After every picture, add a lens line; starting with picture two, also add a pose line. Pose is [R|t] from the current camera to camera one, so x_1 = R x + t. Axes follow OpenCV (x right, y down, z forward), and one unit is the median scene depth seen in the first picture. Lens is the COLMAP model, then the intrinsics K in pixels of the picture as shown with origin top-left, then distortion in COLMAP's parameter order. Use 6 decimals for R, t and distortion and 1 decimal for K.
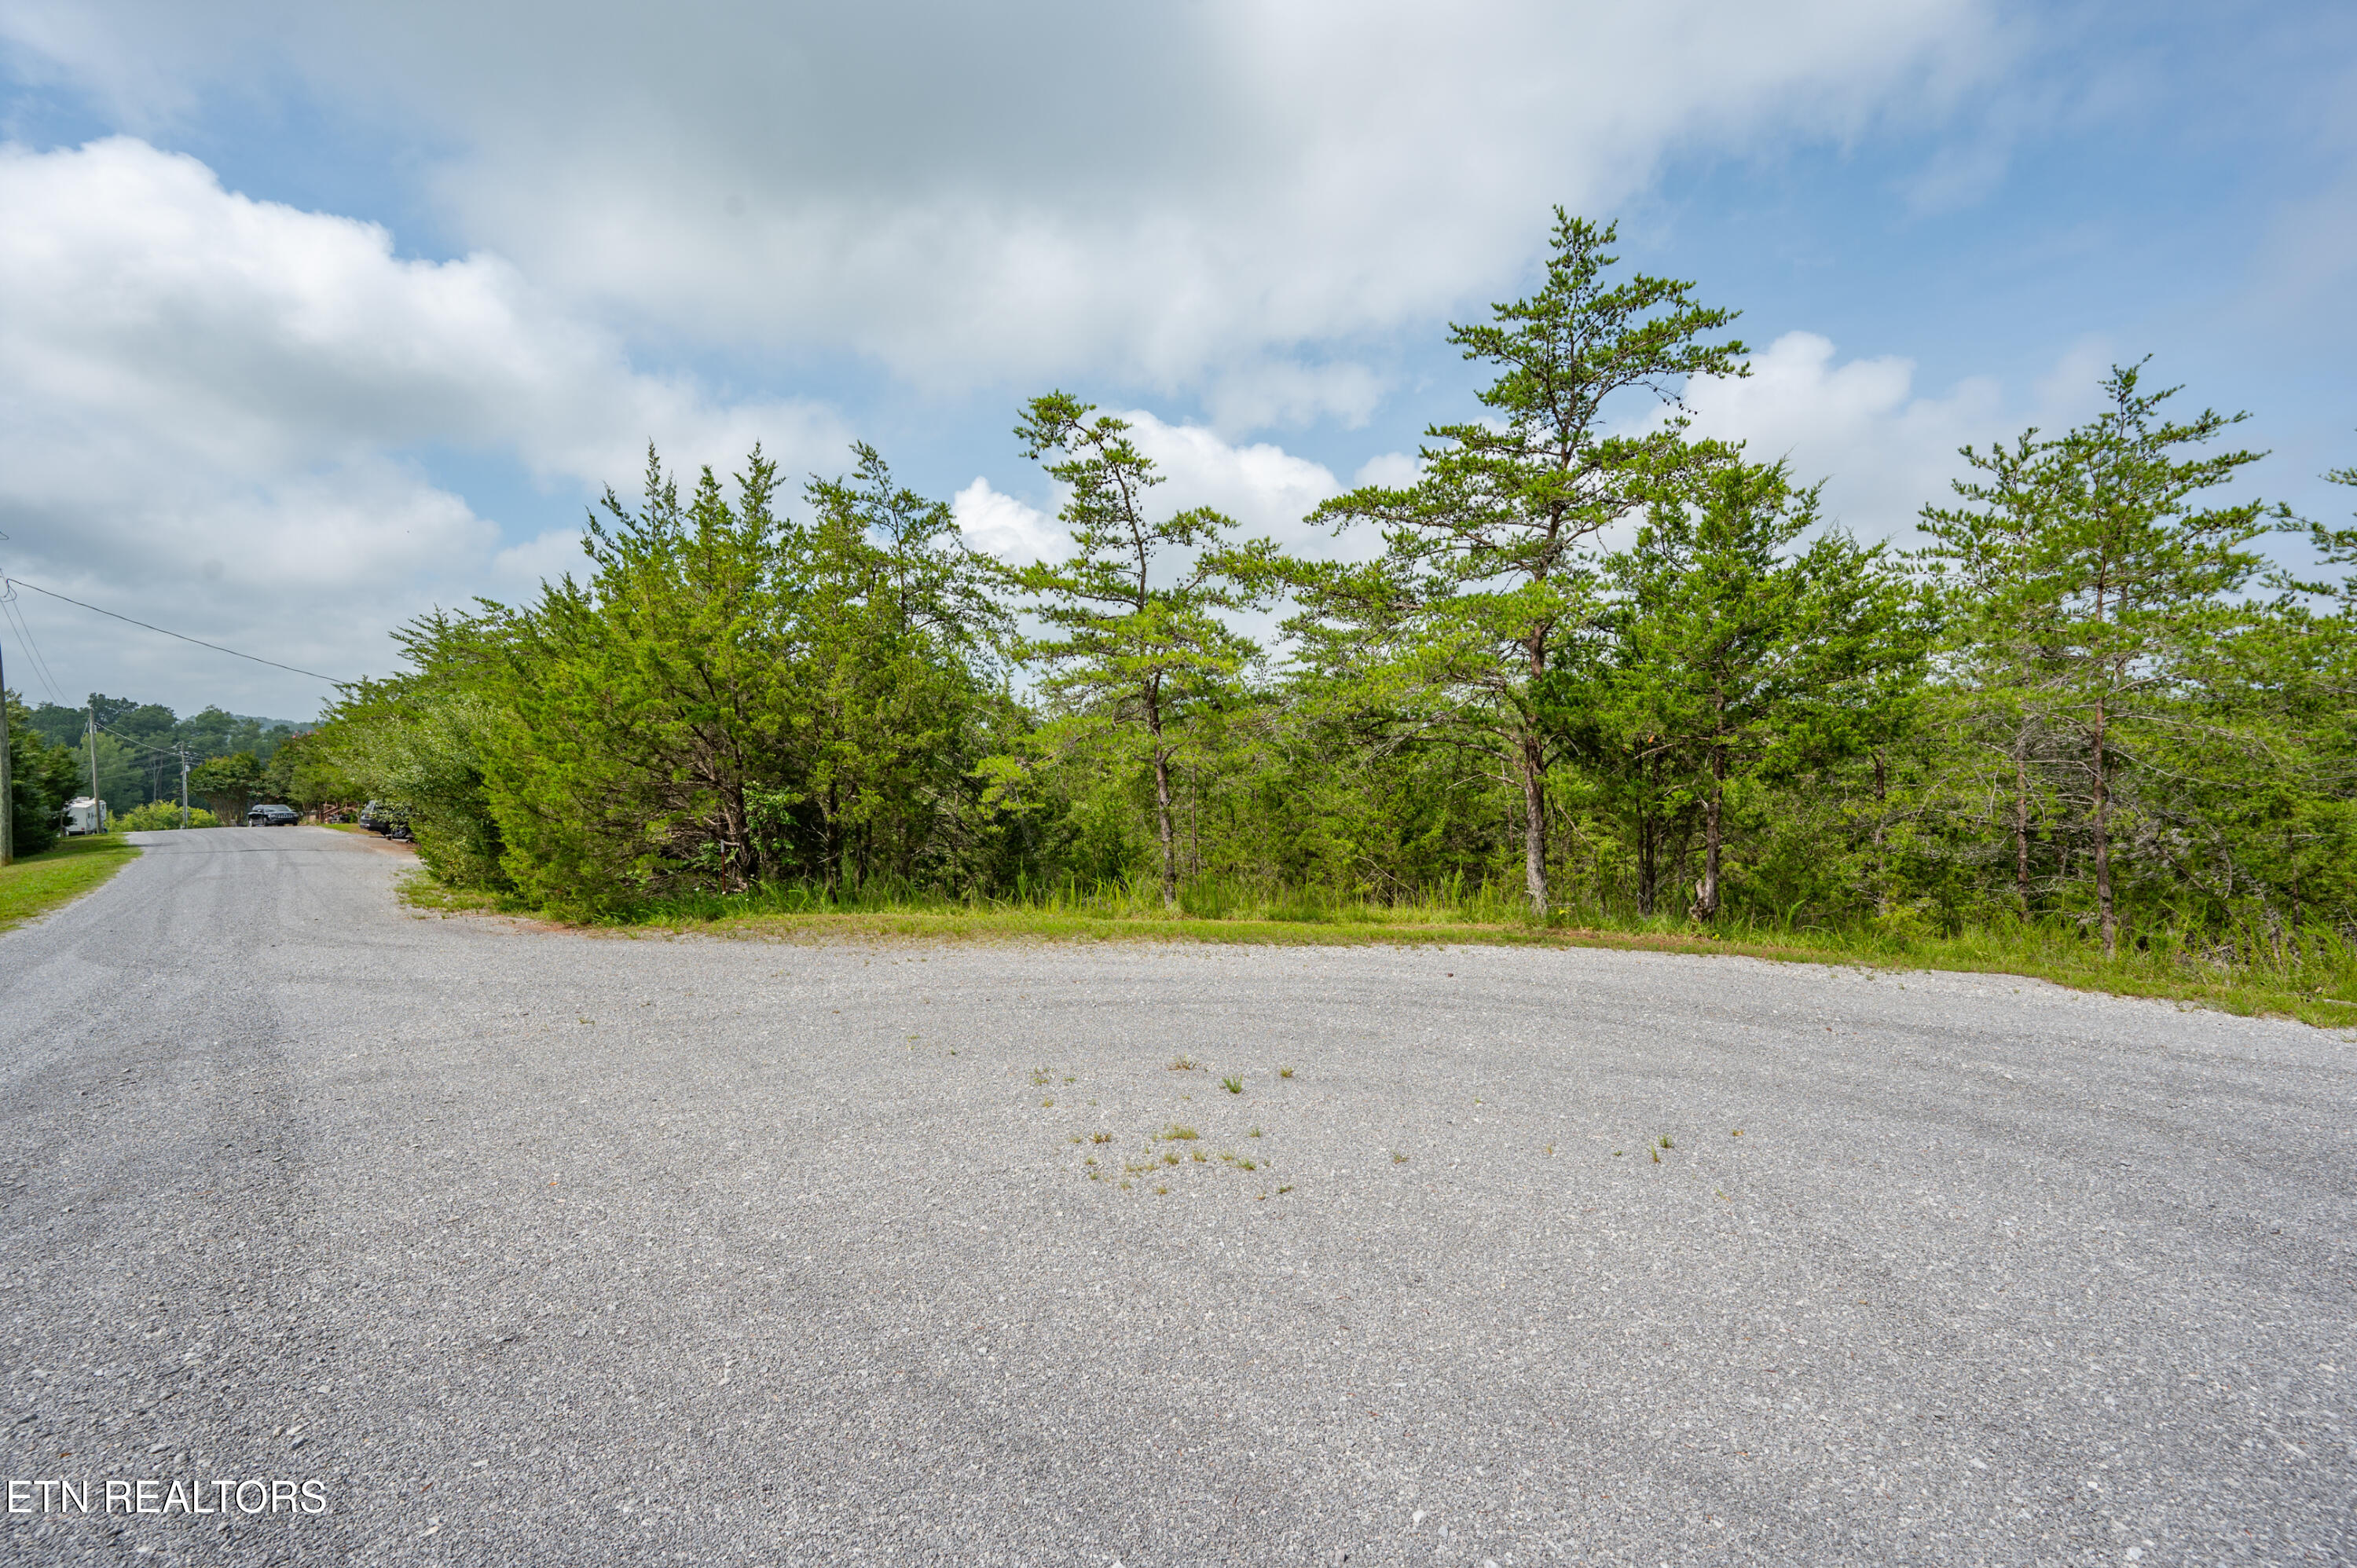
lens RADIAL K [[920.9, 0, 1179.3], [0, 920.9, 779.4], [0, 0, 1]] dist [-0.001323, 0.000257]
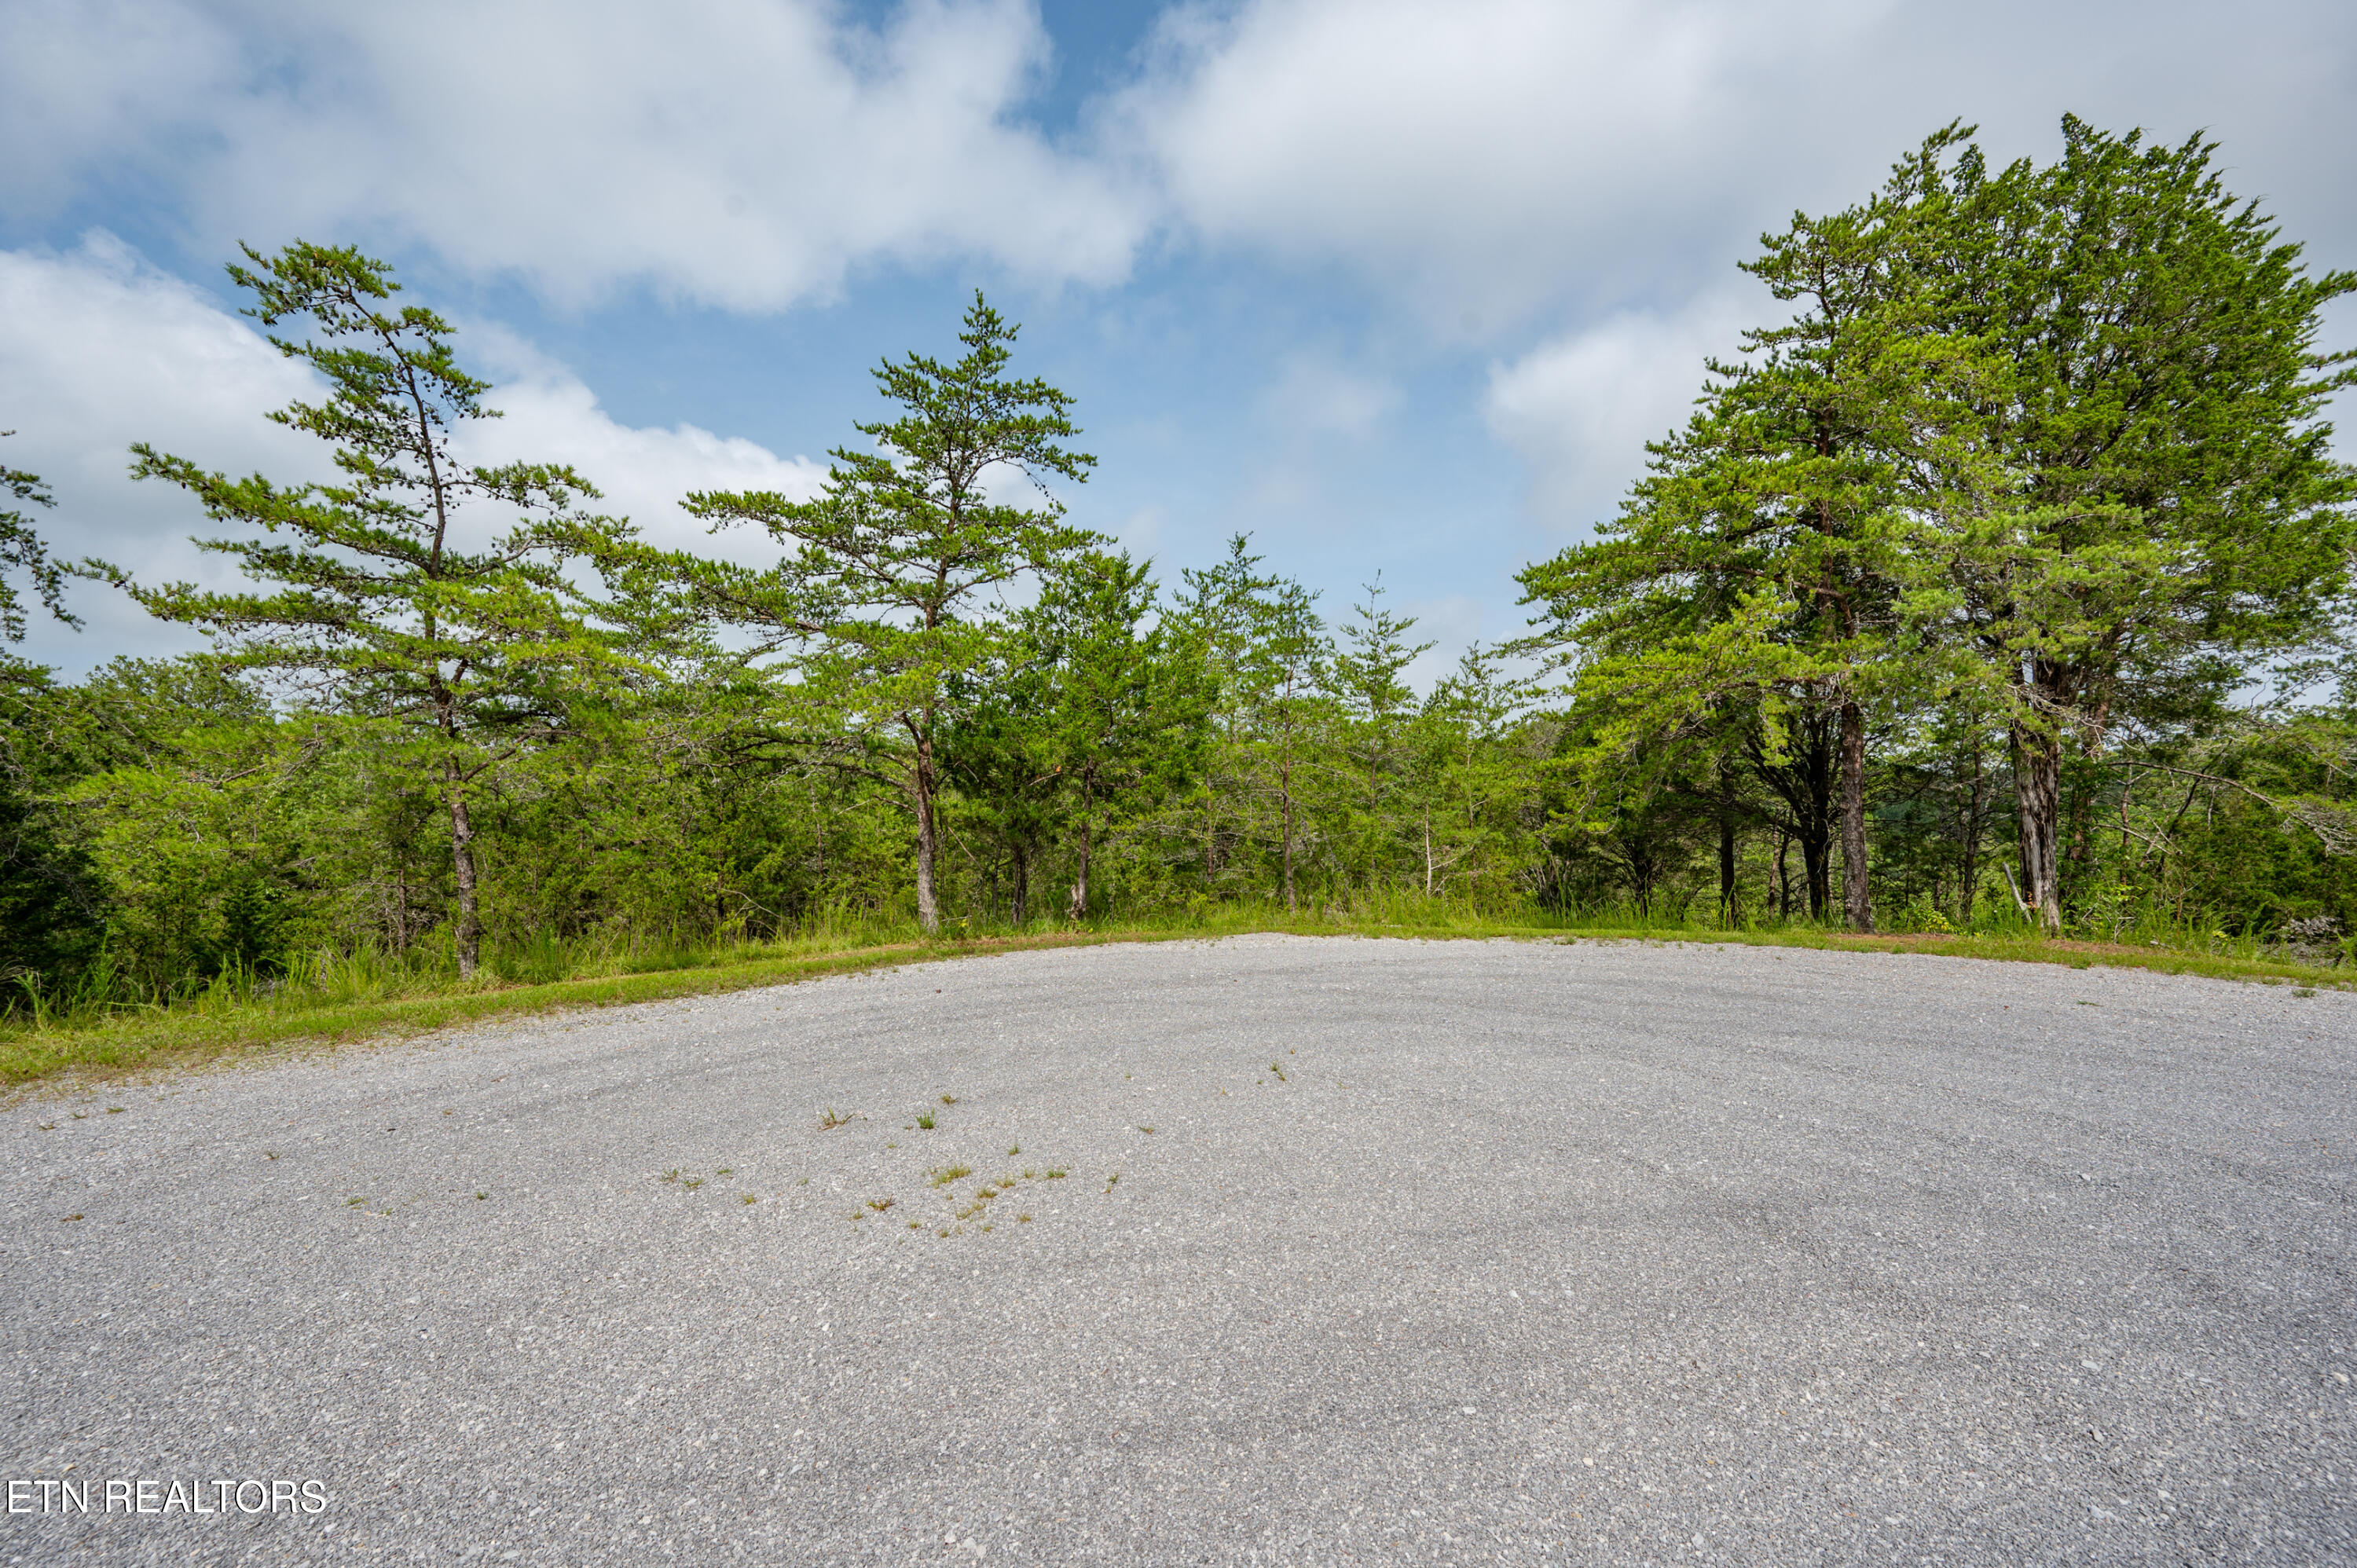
lens RADIAL K [[926.6, 0, 1185.0], [0, 926.6, 782.1], [0, 0, 1]] dist [-0.000891, 0.000211]
pose [[0.656884, 0.015106, 0.753840, -0.218599], [0.004797, 0.999695, -0.024213, 0.001778], [-0.753976, 0.019521, 0.656611, 0.068281]]
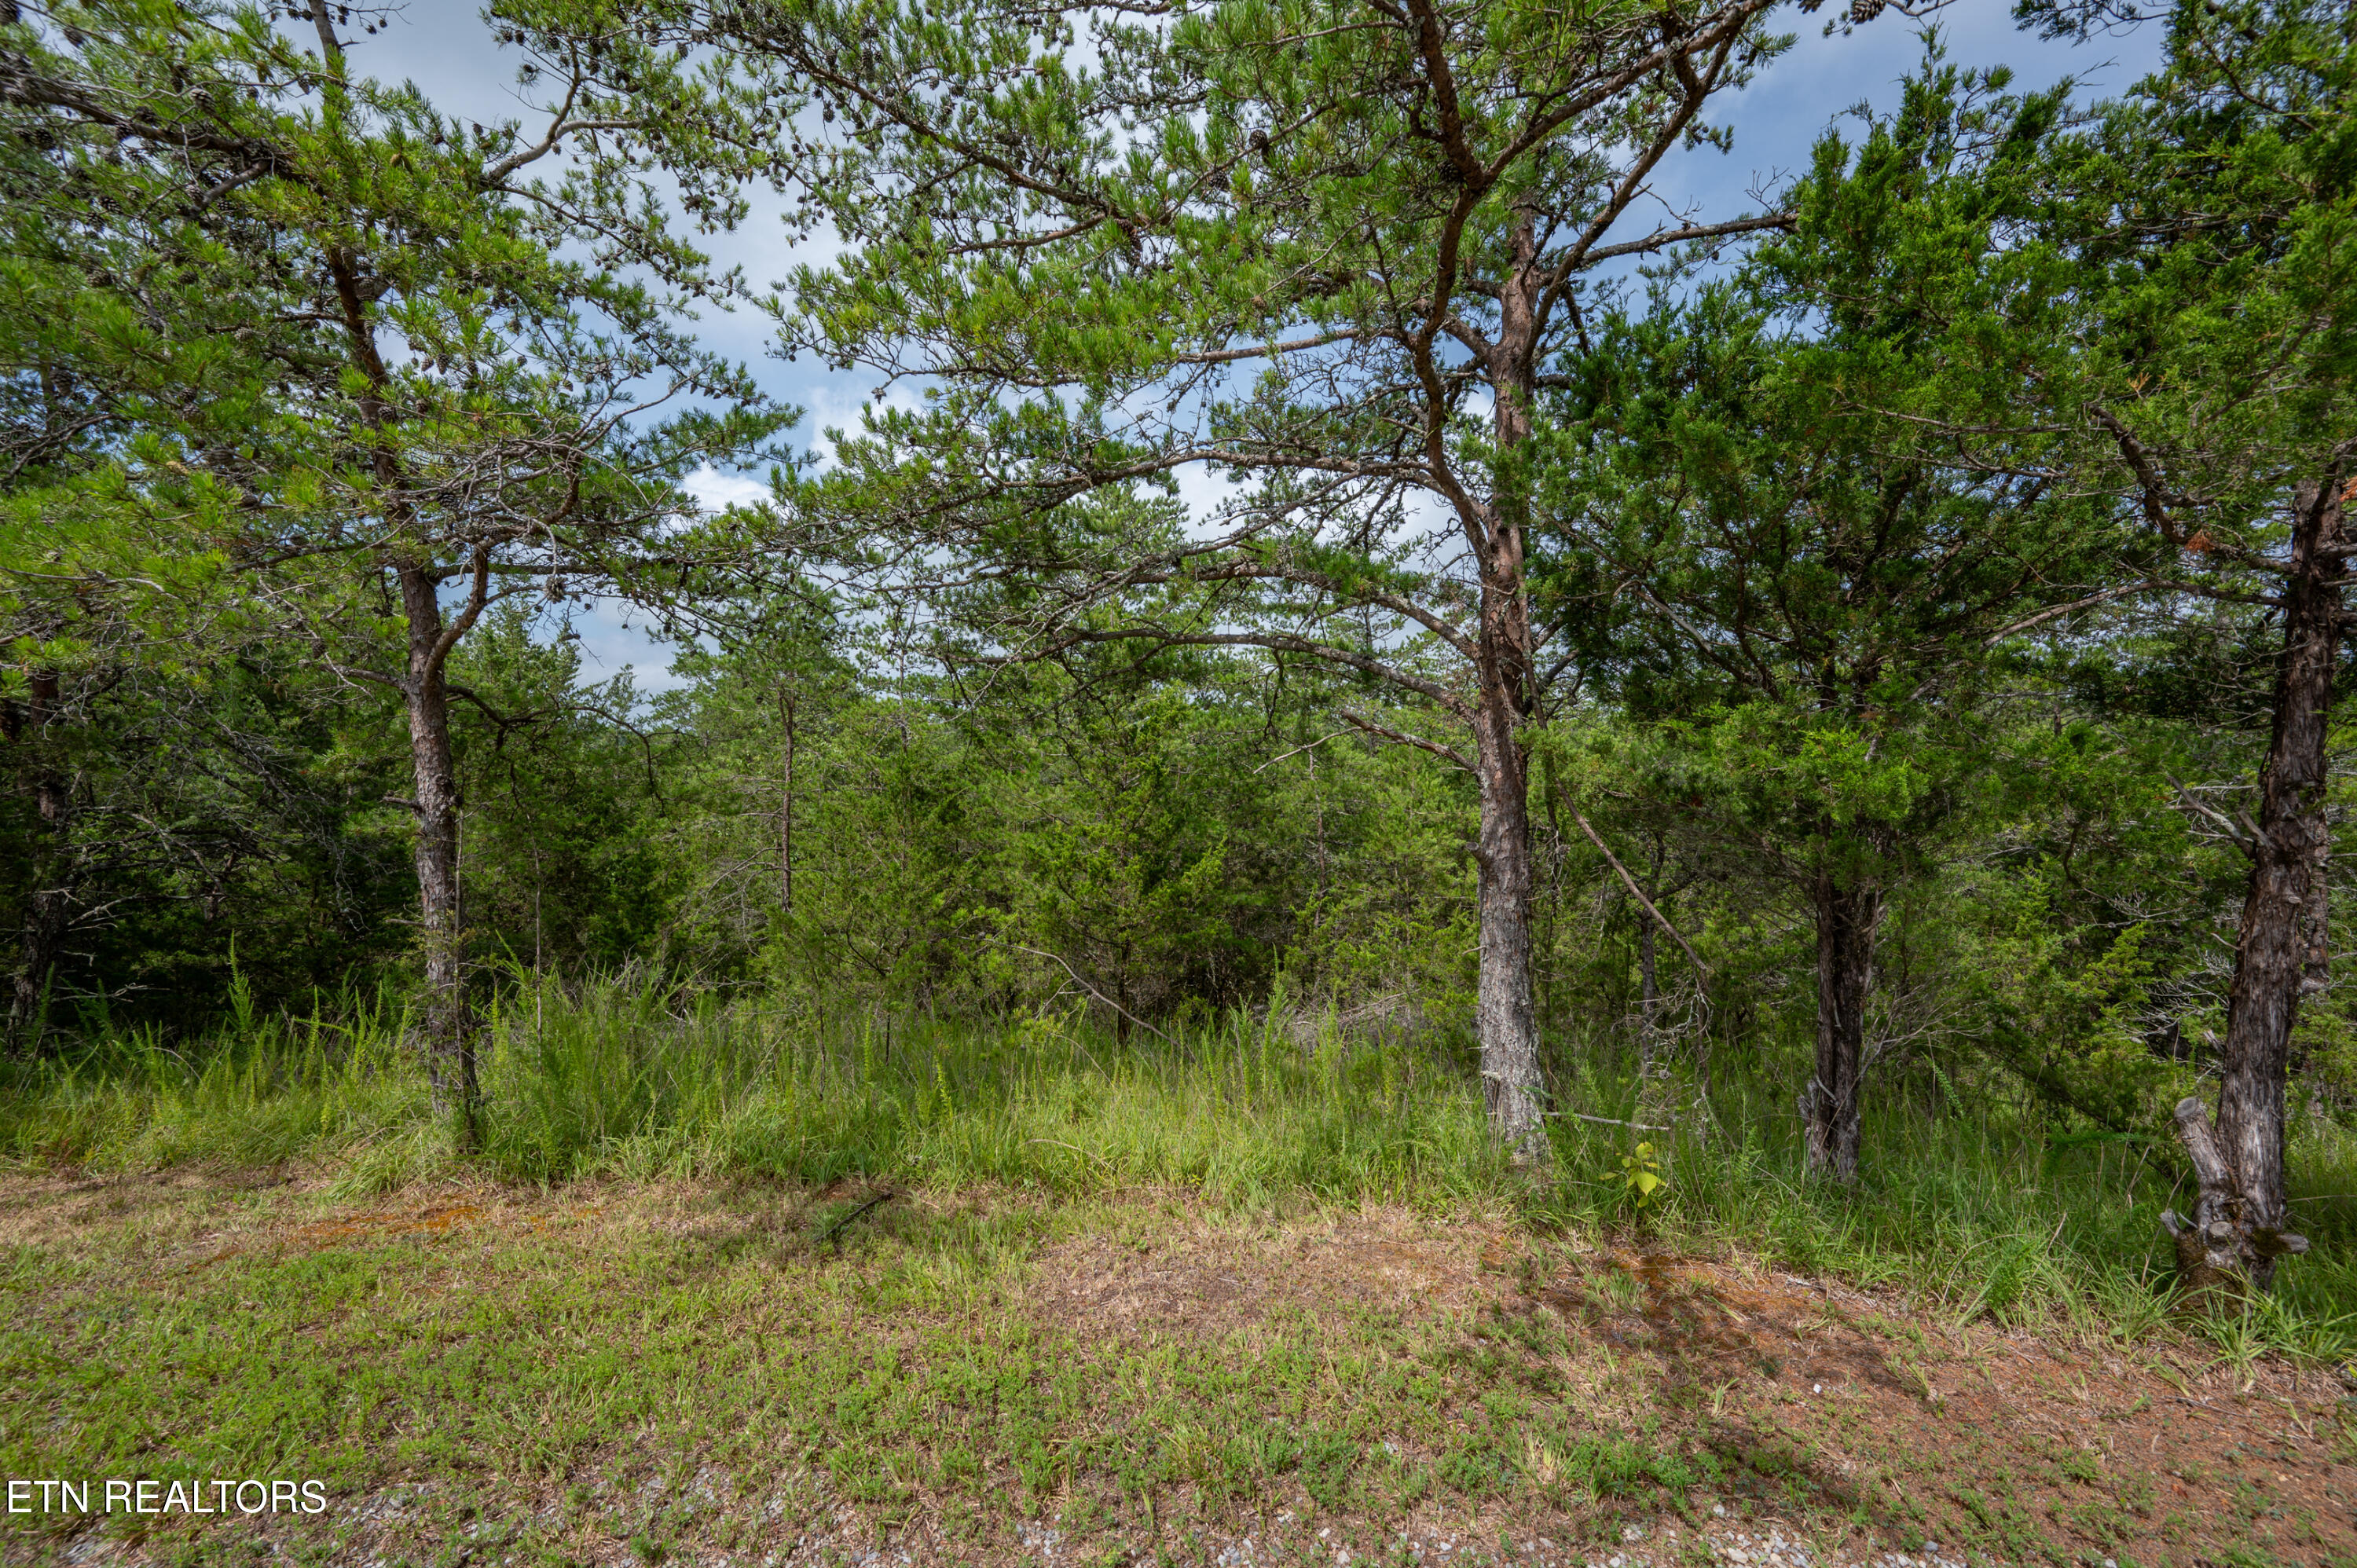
lens RADIAL K [[926.6, 0, 1185.0], [0, 926.6, 782.1], [0, 0, 1]] dist [-0.000891, 0.000211]
pose [[0.966491, 0.012469, 0.256399, 0.176312], [-0.013039, 0.999915, 0.000525, 0.015465], [-0.256370, -0.003850, 0.966571, 0.675045]]
